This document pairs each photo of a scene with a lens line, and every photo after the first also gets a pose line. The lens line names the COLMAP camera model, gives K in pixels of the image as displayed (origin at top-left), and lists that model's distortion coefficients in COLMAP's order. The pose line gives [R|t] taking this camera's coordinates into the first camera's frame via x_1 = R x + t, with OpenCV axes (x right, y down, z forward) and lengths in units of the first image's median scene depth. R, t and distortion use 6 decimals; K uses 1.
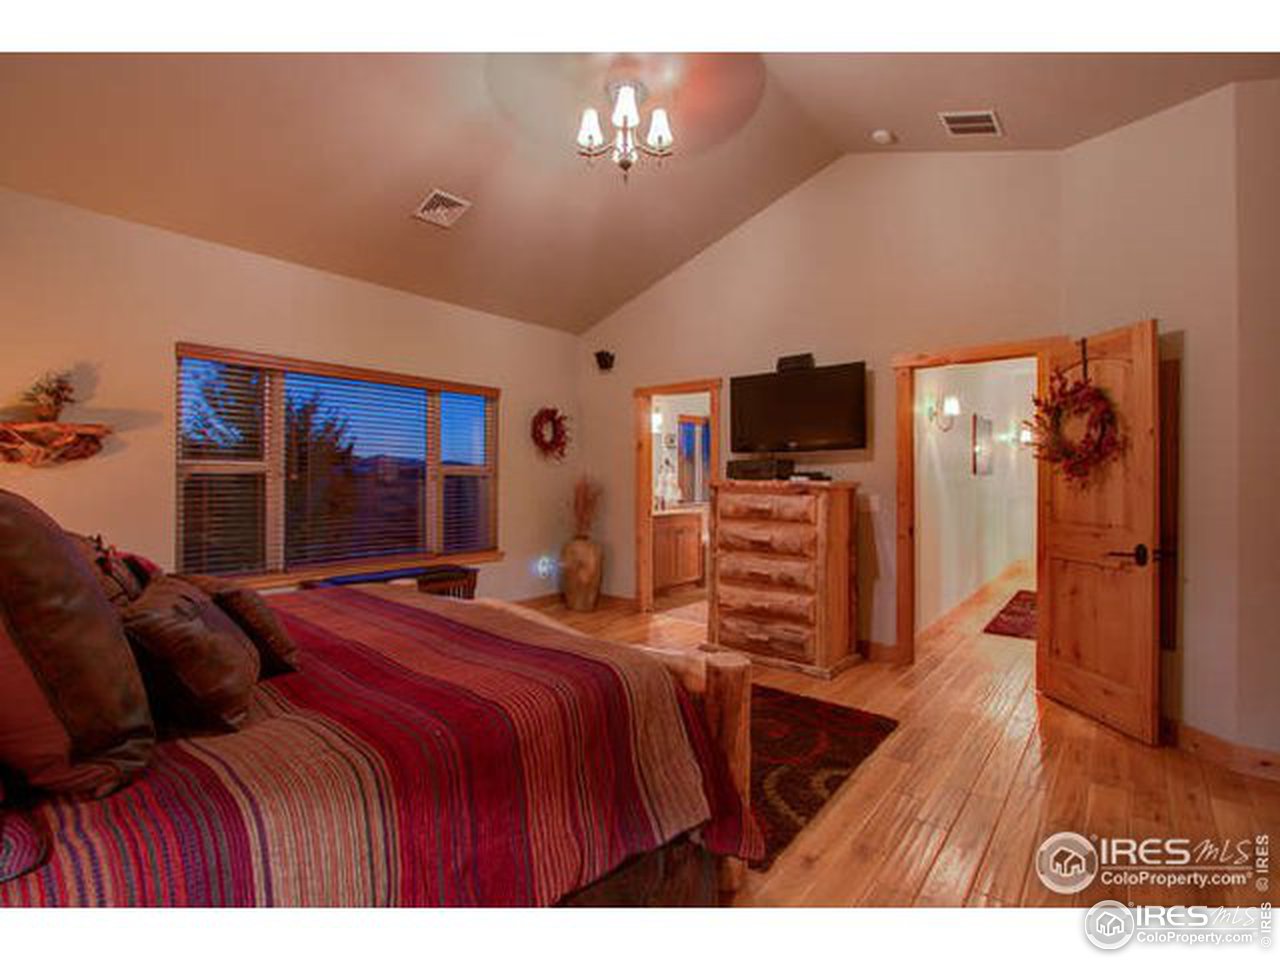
lens RADIAL K [[575.3, 0, 640.0], [0, 575.3, 480.0], [0, 0, 1]] dist [-0.032574, -0.000134]
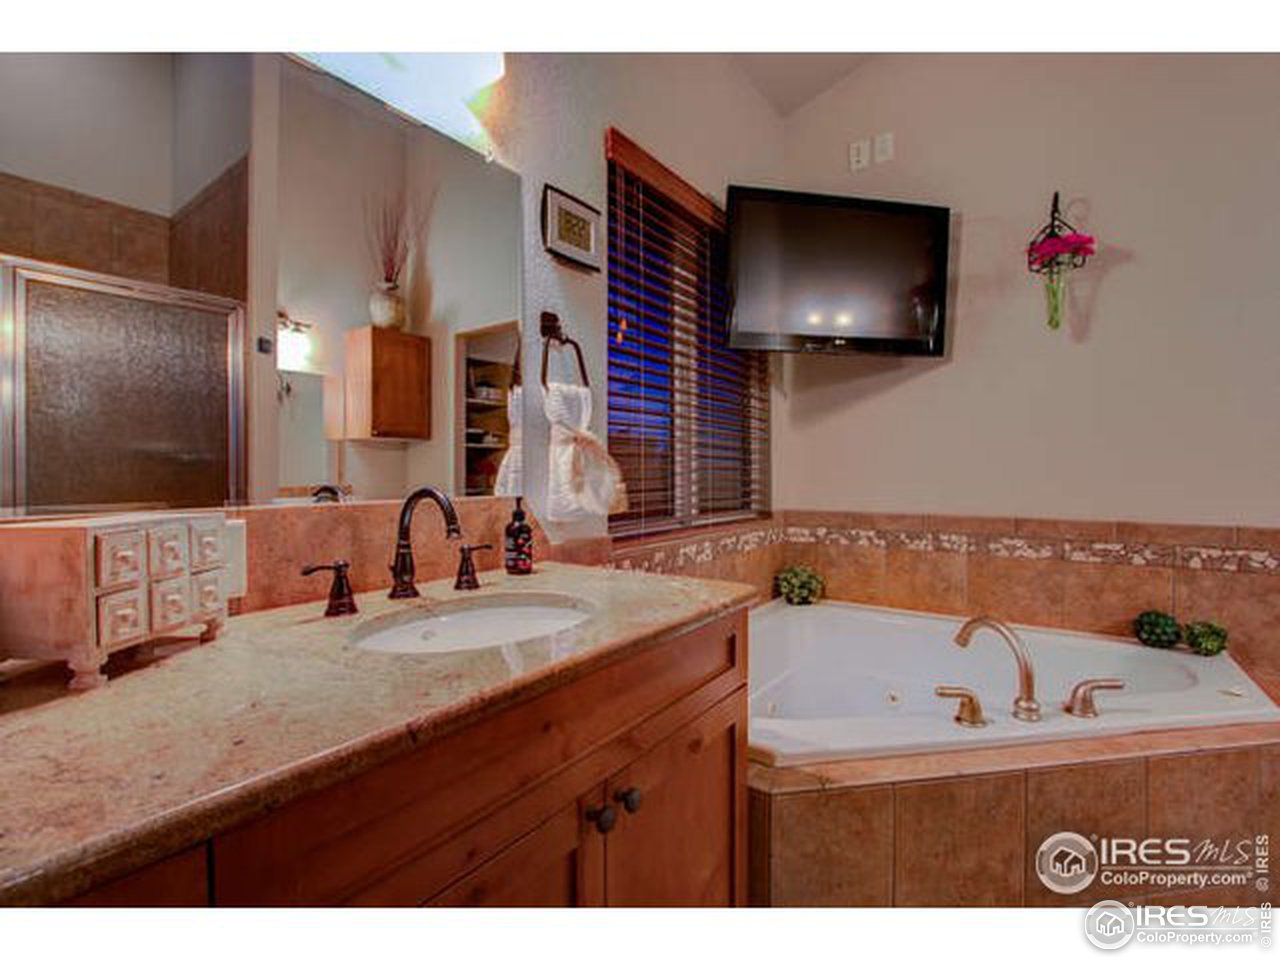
lens RADIAL K [[575.3, 0, 640.0], [0, 575.3, 480.0], [0, 0, 1]] dist [-0.032574, -0.000134]
pose [[0.997657, -0.003638, 0.068324, 0.065158], [0.002344, 0.999817, 0.019012, 0.018959], [-0.068381, -0.018807, 0.997482, 0.794376]]
